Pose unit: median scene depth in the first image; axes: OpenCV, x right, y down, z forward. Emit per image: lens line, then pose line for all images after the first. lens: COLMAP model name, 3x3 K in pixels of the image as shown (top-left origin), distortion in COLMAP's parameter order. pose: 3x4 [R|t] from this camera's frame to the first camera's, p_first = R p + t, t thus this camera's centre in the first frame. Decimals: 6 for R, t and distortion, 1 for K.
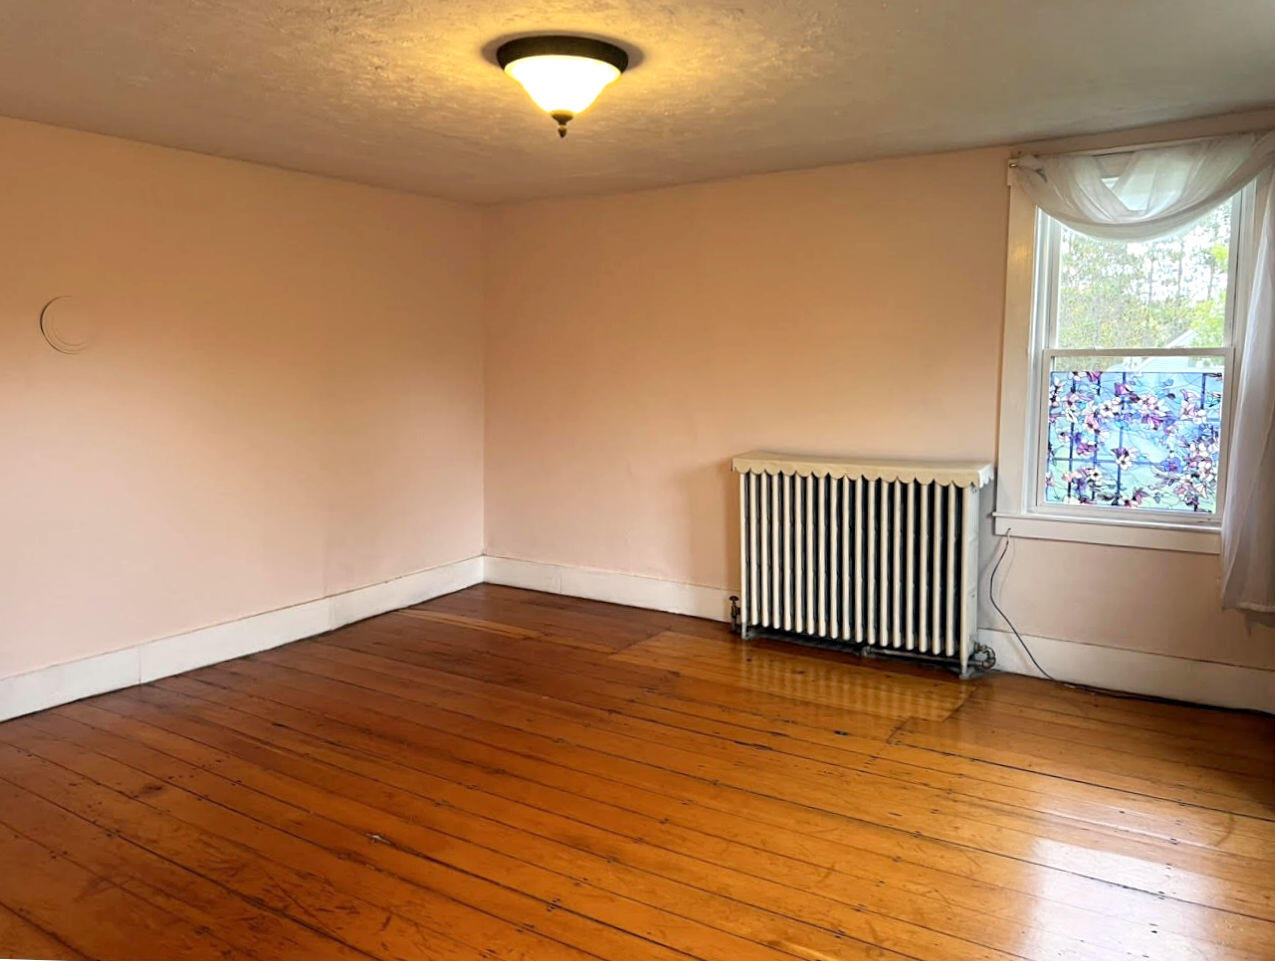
lens RADIAL K [[977.9, 0, 637.0], [0, 977.9, 476.4], [0, 0, 1]] dist [0.010915, -0.005205]
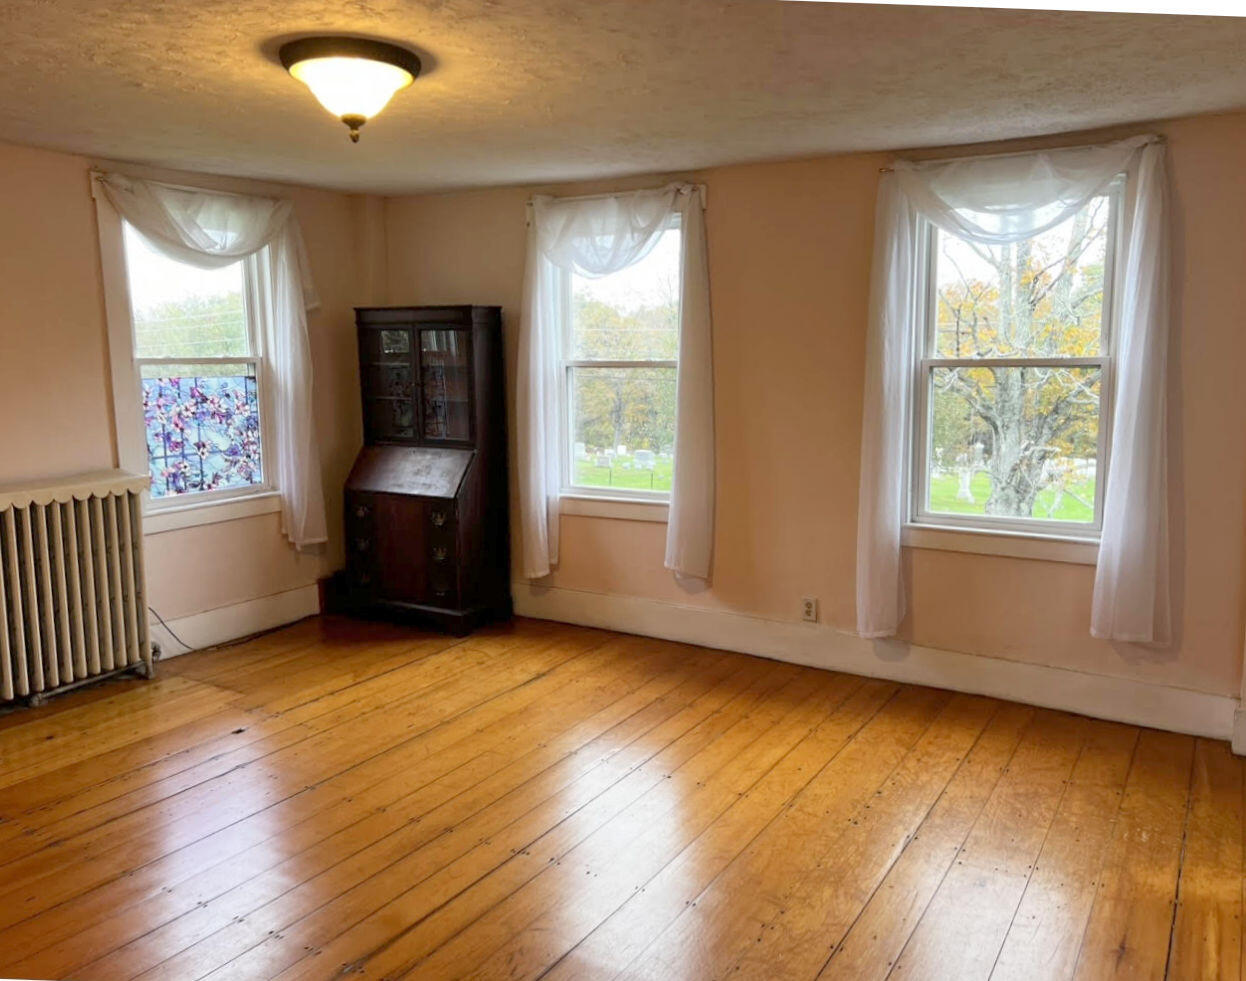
lens RADIAL K [[942.9, 0, 623.4], [0, 942.9, 490.6], [0, 0, 1]] dist [0.066046, 0.000686]
pose [[0.014402, -0.143963, 0.989478, -0.650449], [0.130372, 0.981404, 0.140891, -0.066887], [-0.991361, 0.126971, 0.032903, 0.461302]]
